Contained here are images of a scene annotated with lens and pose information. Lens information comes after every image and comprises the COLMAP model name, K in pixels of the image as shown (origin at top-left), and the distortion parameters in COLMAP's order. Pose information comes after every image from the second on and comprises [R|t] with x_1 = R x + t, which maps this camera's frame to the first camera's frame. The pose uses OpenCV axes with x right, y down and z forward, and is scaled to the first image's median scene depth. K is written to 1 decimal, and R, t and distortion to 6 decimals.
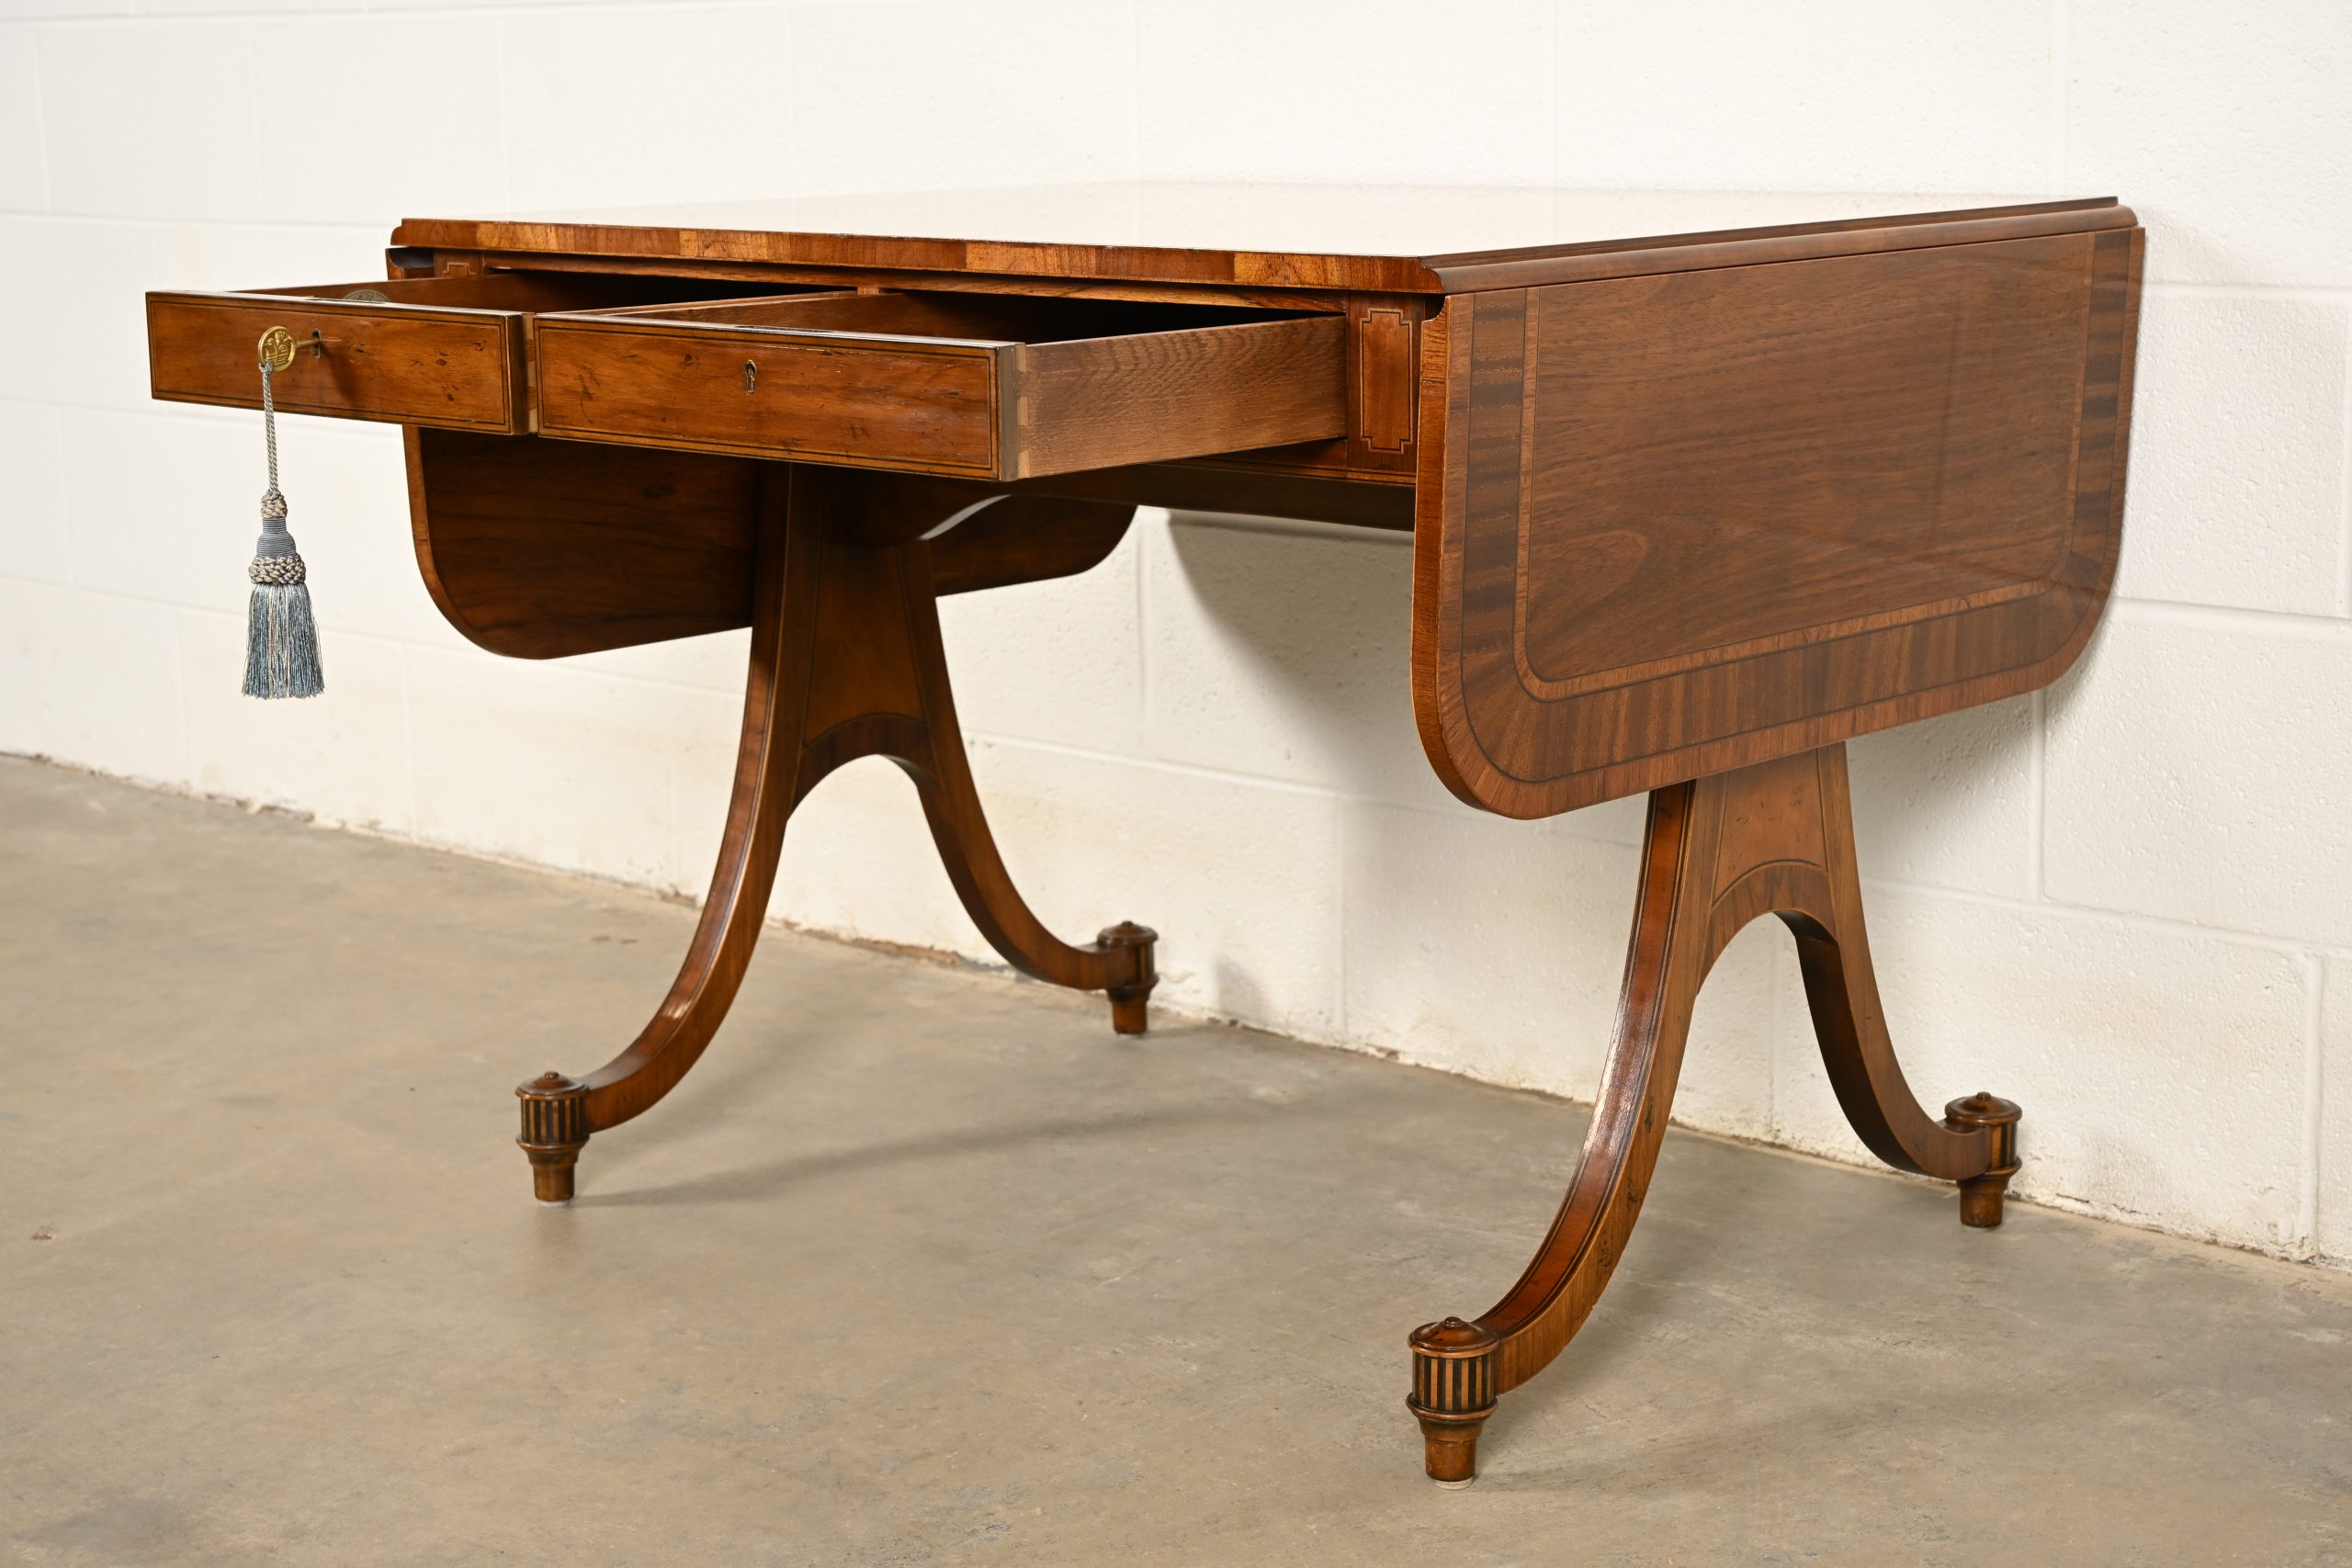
lens RADIAL K [[3812.9, 0, 1191.1], [0, 3812.9, 784.6], [0, 0, 1]] dist [0.003336, -0.017863]
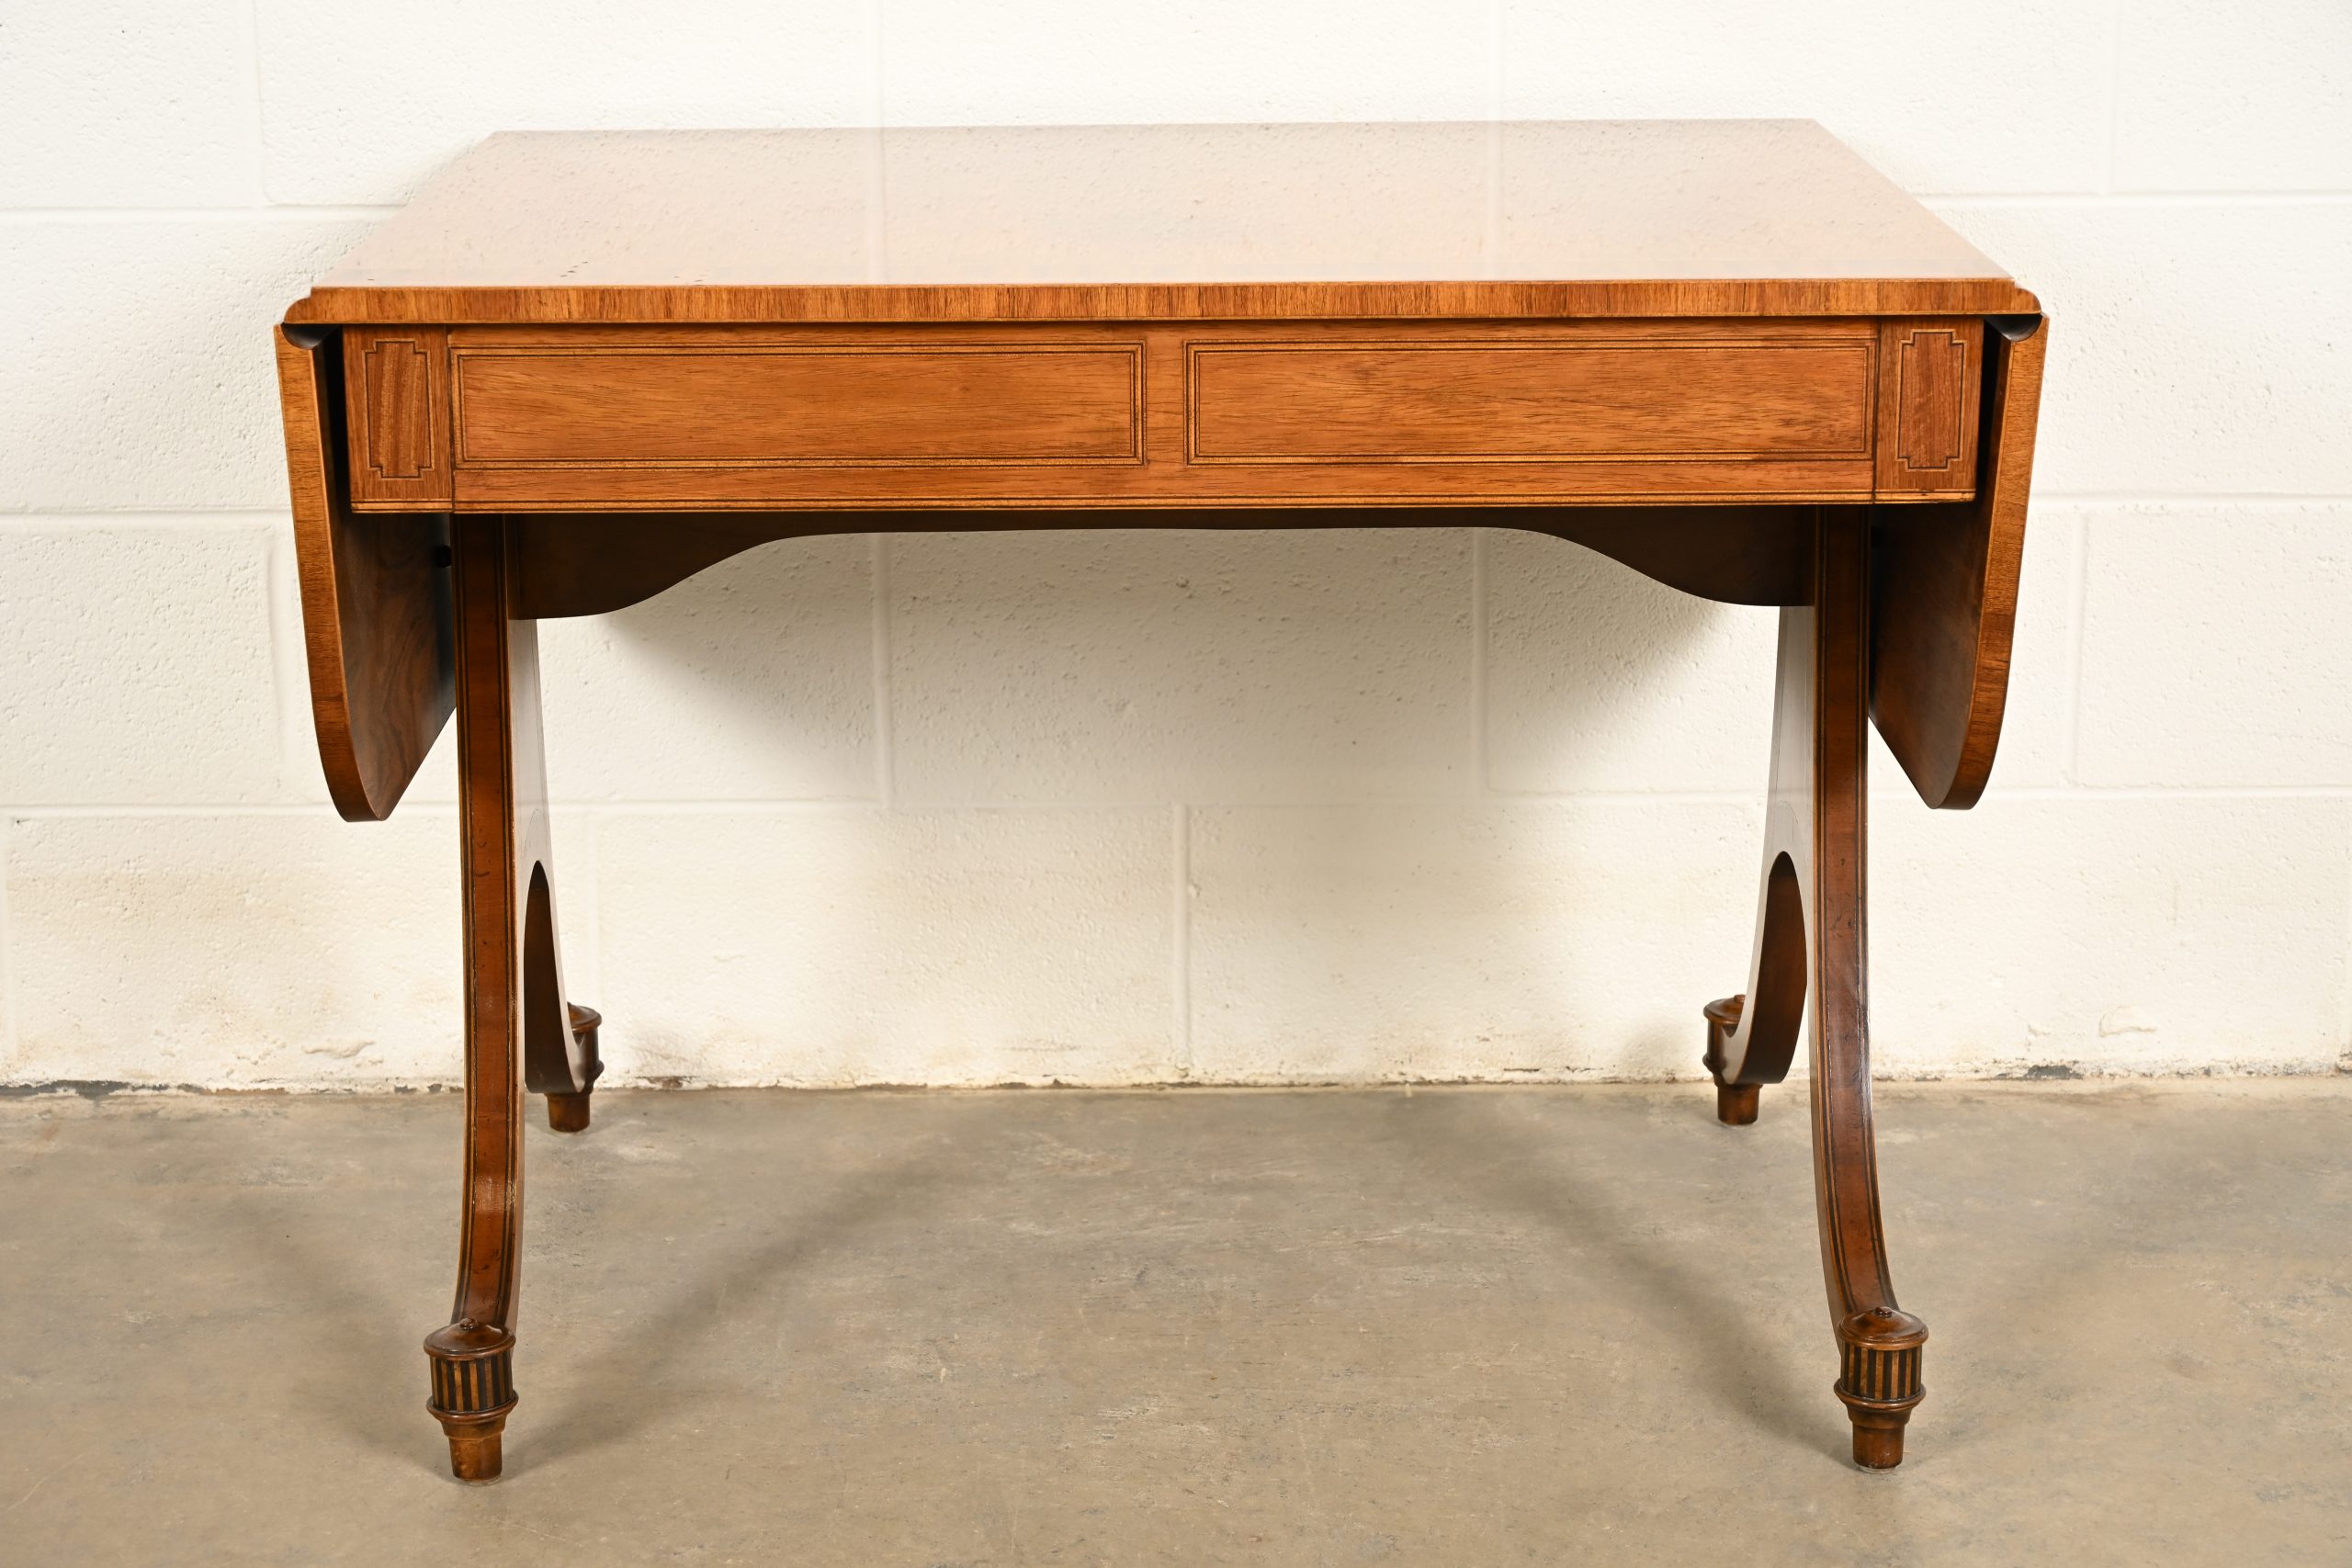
lens RADIAL K [[4450.0, 0, 1157.3], [0, 4450.0, 798.4], [0, 0, 1]] dist [-0.006138, 0.017390]
pose [[0.721137, -0.168133, 0.672081, -0.732193], [0.126845, 0.985749, 0.110500, -0.126961], [-0.681082, 0.005565, 0.732186, 0.195861]]
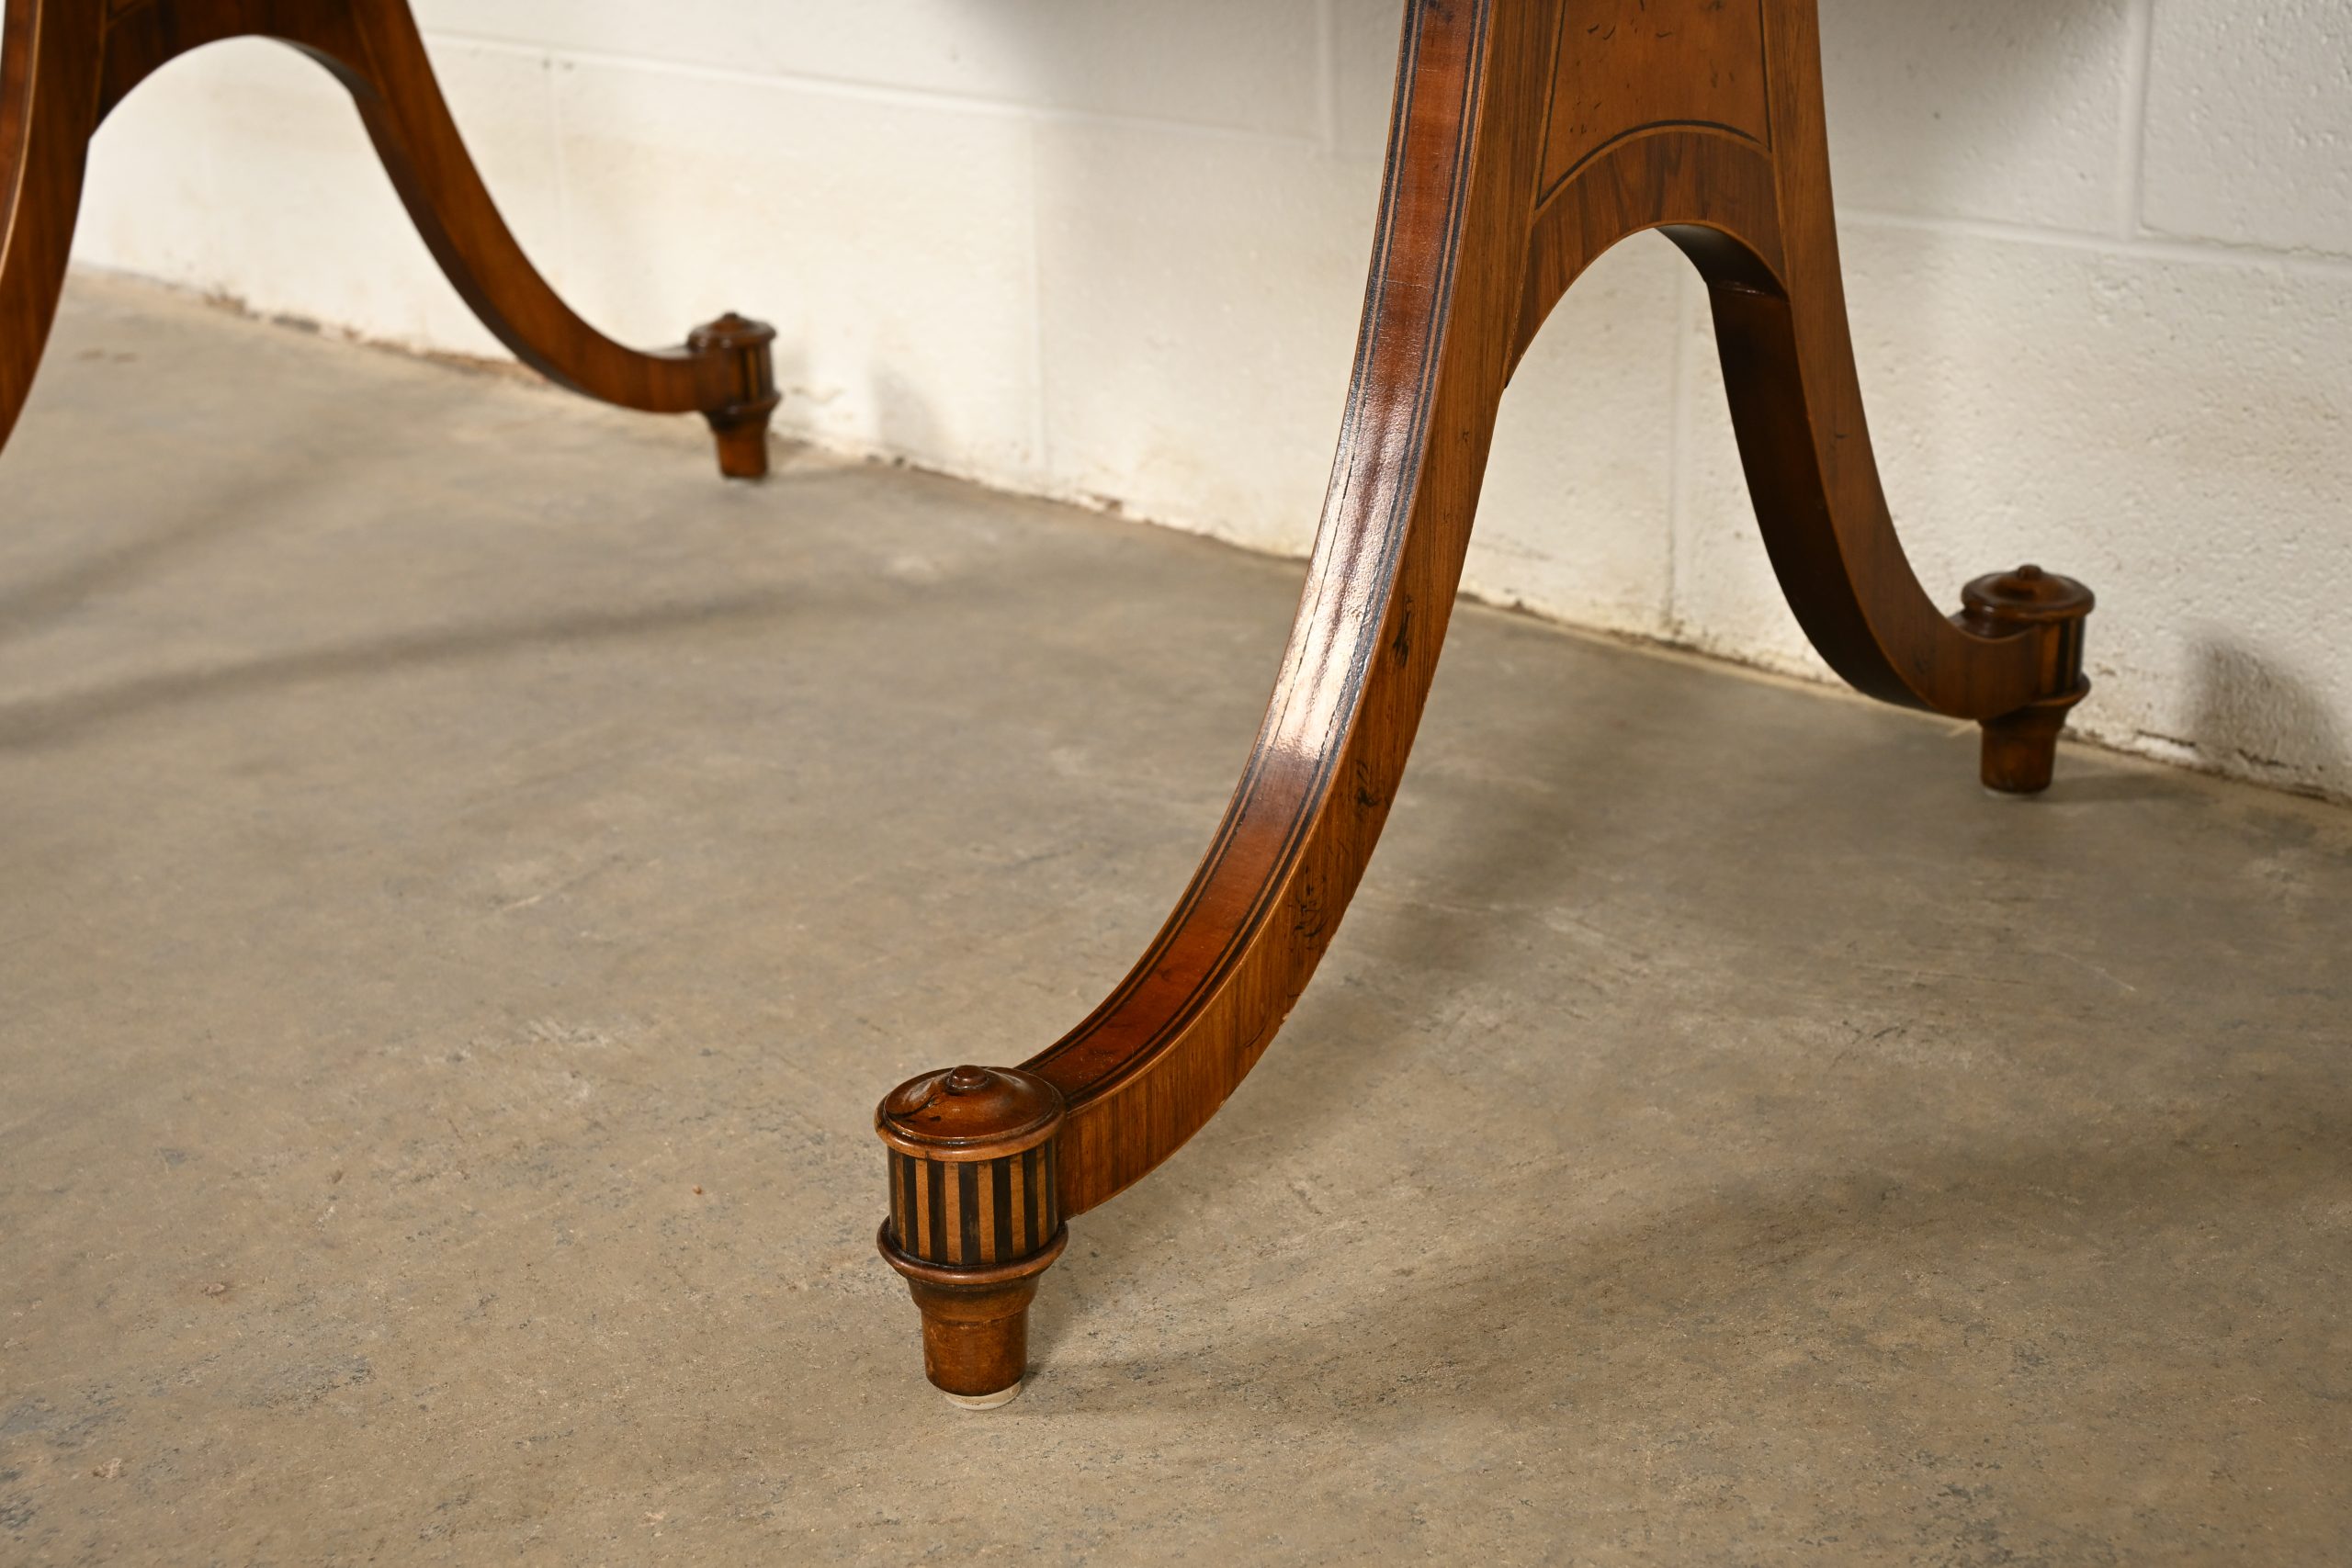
lens RADIAL K [[3256.6, 0, 1183.7], [0, 3256.6, 790.9], [0, 0, 1]] dist [0.001278, 0.023645]
pose [[0.999926, -0.007937, -0.009250, 0.091359], [0.009315, 0.987061, 0.160073, 0.037299], [0.007859, -0.160147, 0.987062, 0.553560]]
